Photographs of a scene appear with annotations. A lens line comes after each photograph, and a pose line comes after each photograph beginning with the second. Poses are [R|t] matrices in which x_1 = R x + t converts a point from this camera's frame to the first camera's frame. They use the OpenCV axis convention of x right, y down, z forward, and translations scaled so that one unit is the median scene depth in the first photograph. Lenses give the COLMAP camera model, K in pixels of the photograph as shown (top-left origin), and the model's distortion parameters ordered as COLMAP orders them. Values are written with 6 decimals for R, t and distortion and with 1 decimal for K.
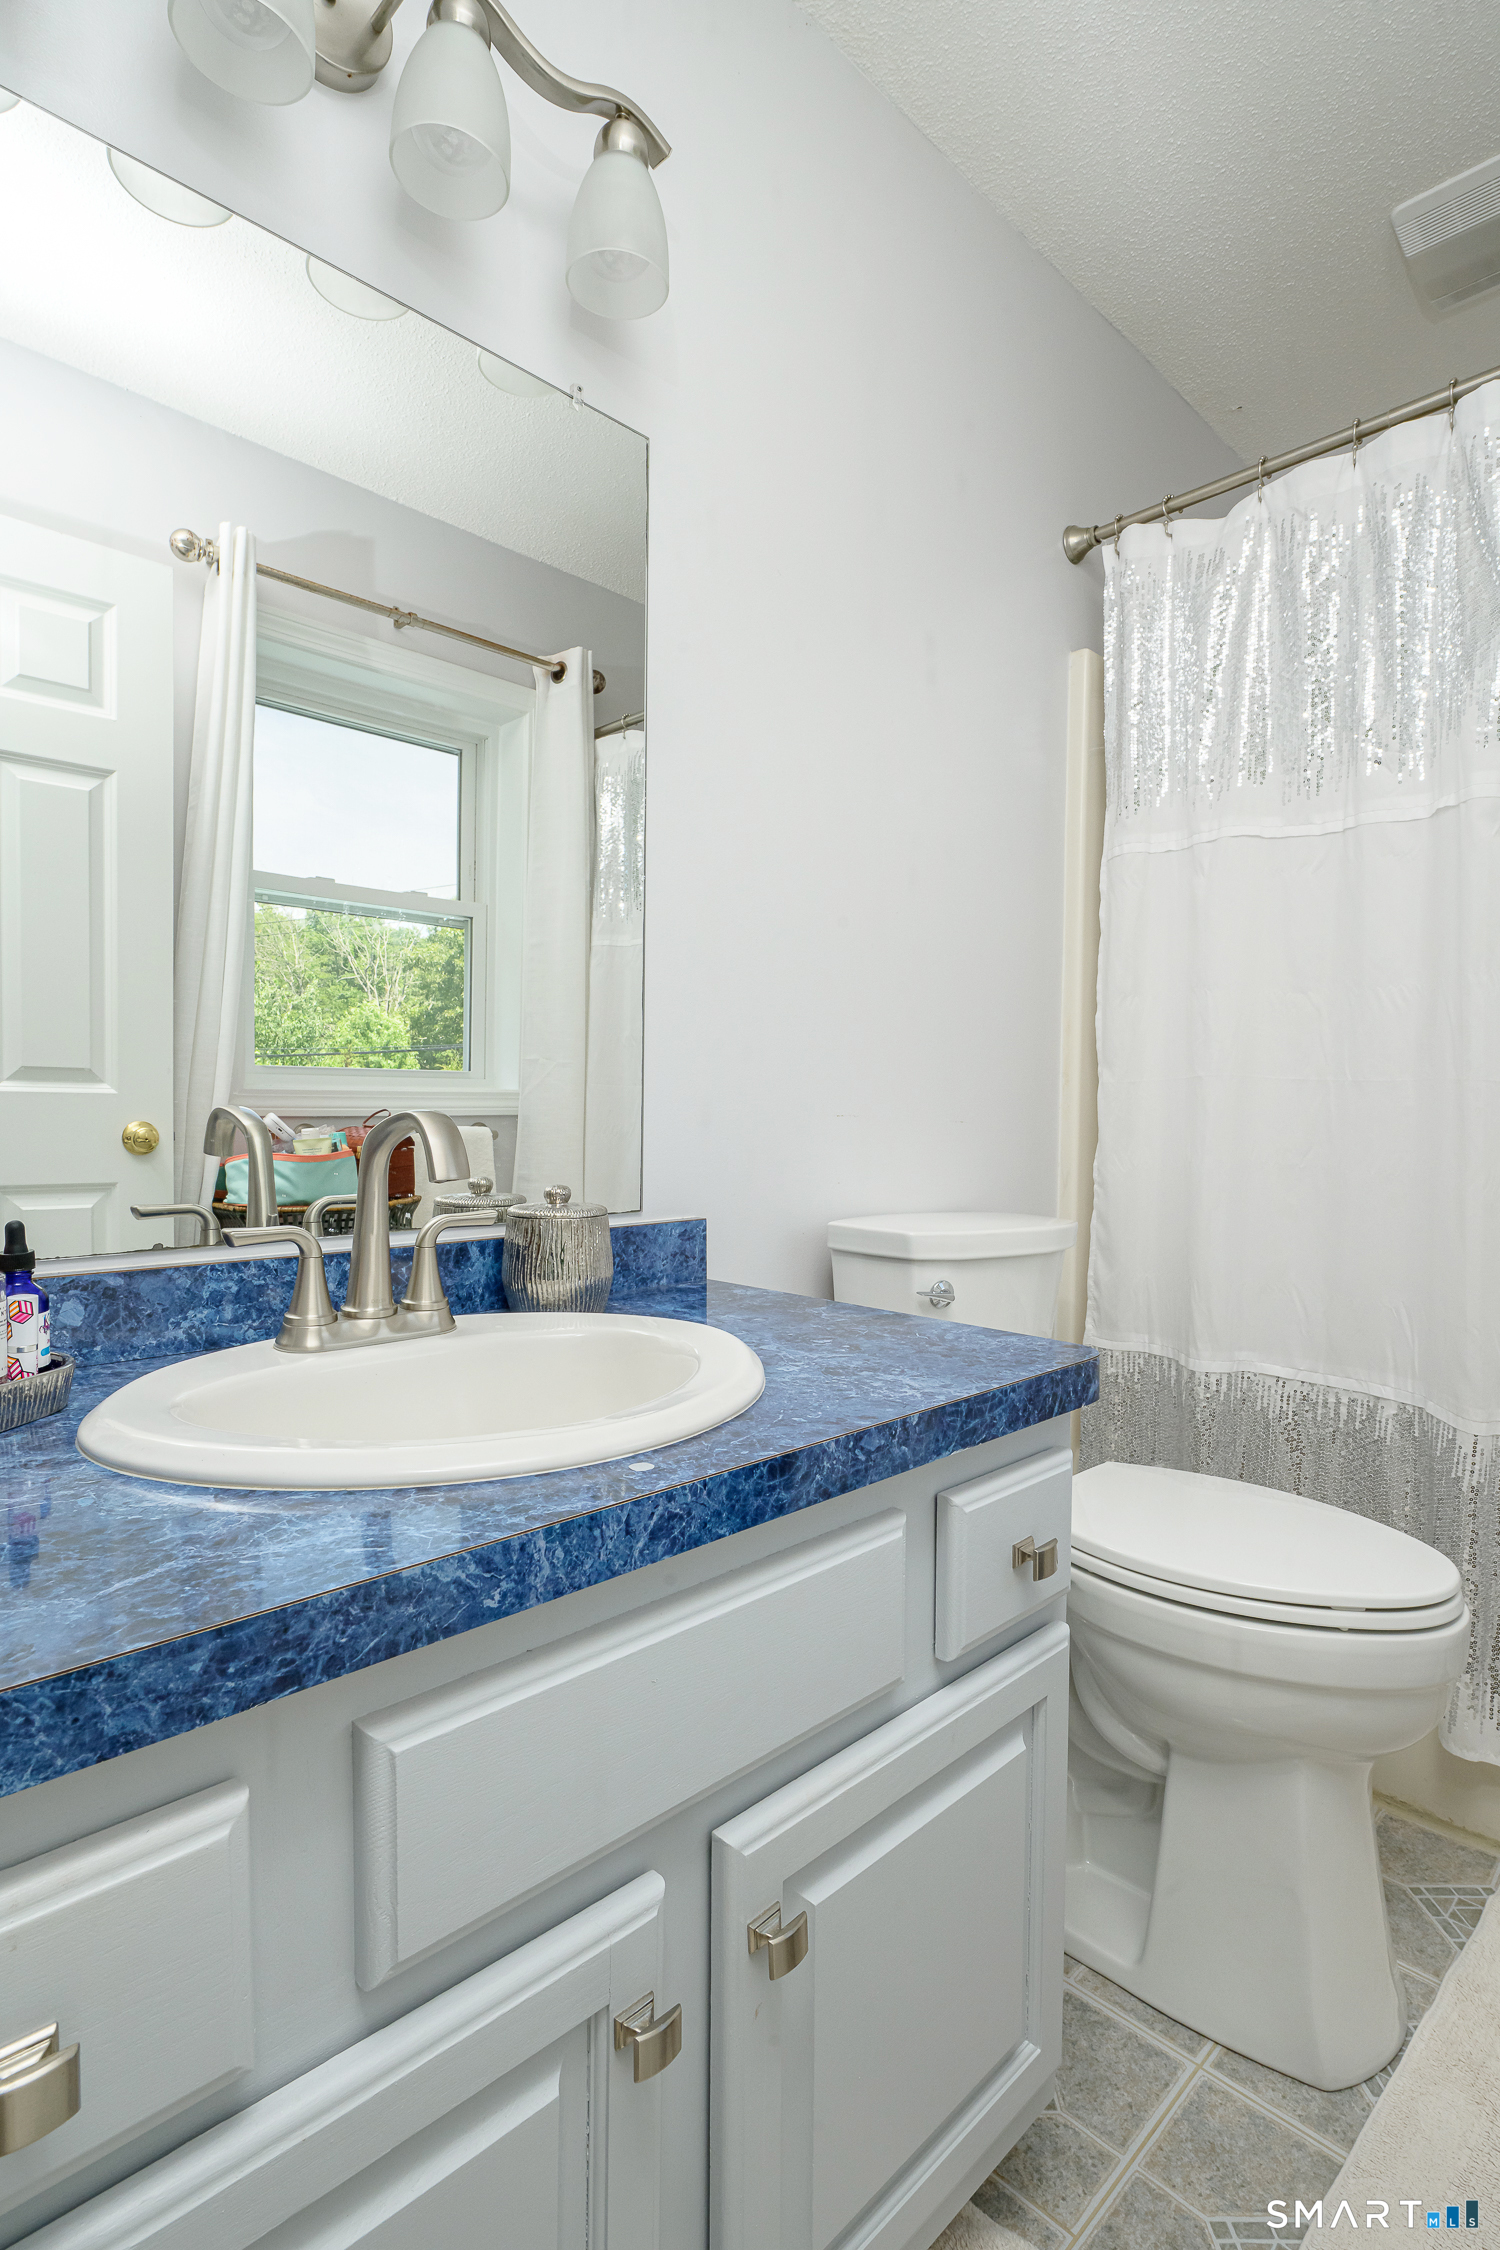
lens RADIAL K [[1078.3, 0, 750.2], [0, 1078.3, 1125.5], [0, 0, 1]] dist [-0.002868, -0.001098]
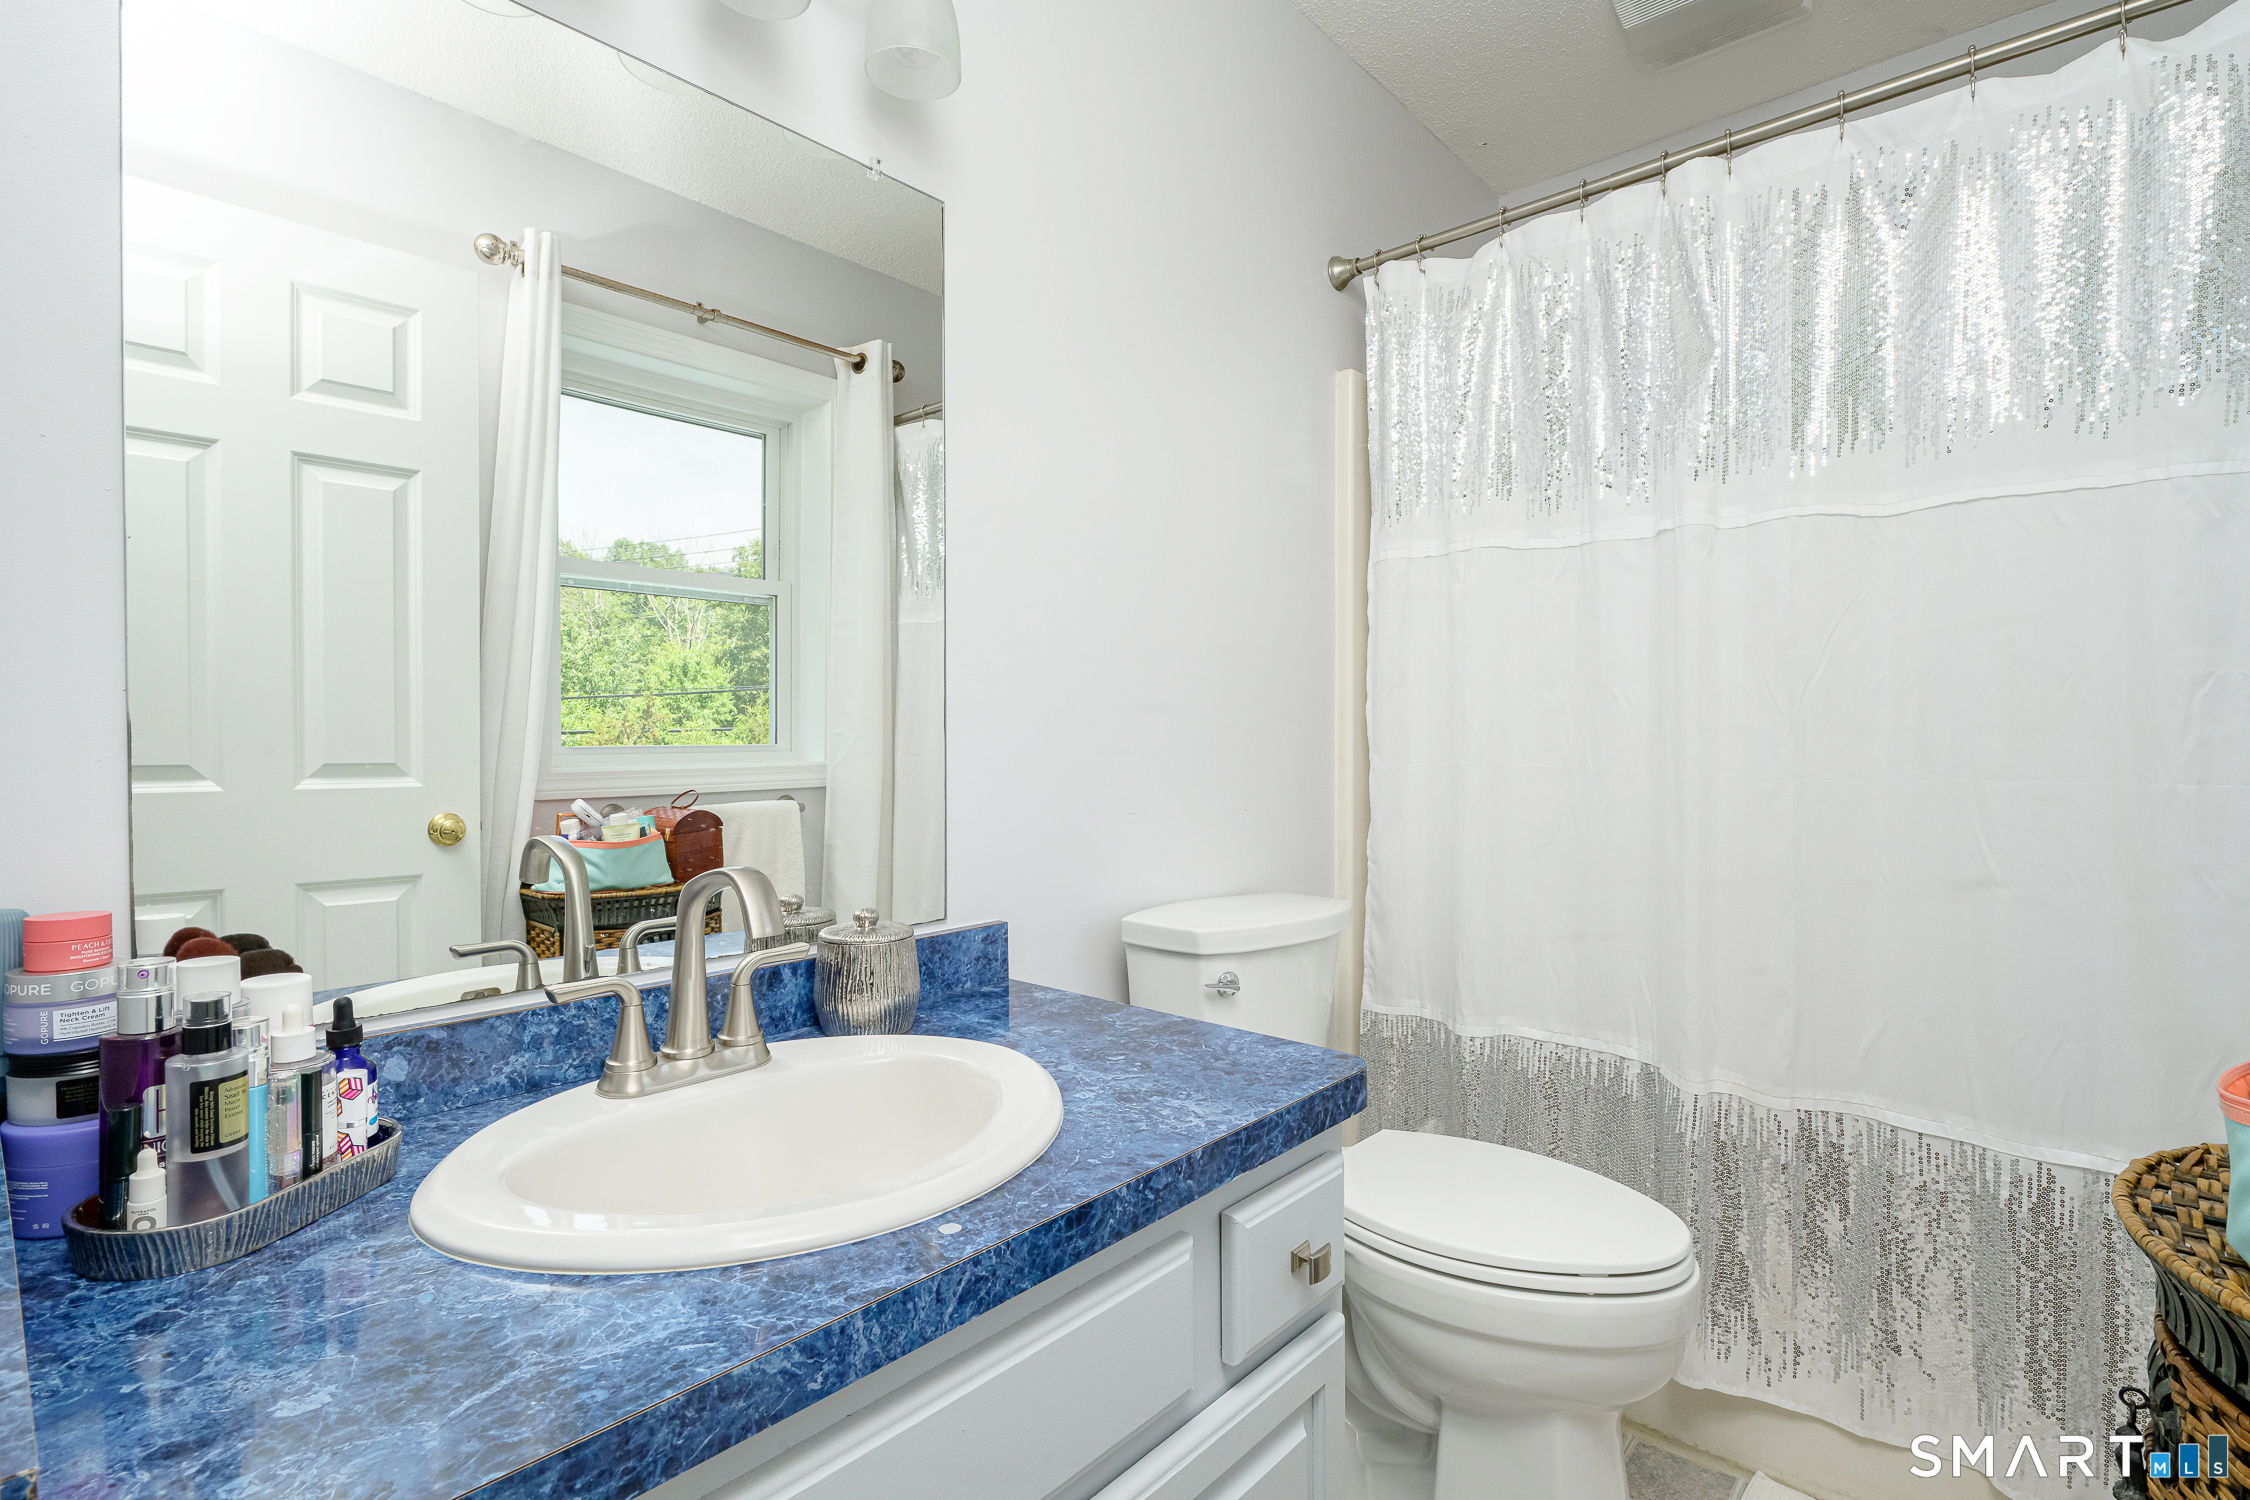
lens RADIAL K [[1078.3, 0, 1130.0], [0, 1078.3, 655.8], [0, 0, 1]] dist [-0.002868, -0.001098]
pose [[0.997383, -0.014428, 0.070847, 0.007844], [0.015870, 0.999678, -0.019820, -0.149439], [-0.070538, 0.020893, 0.997290, -0.074372]]
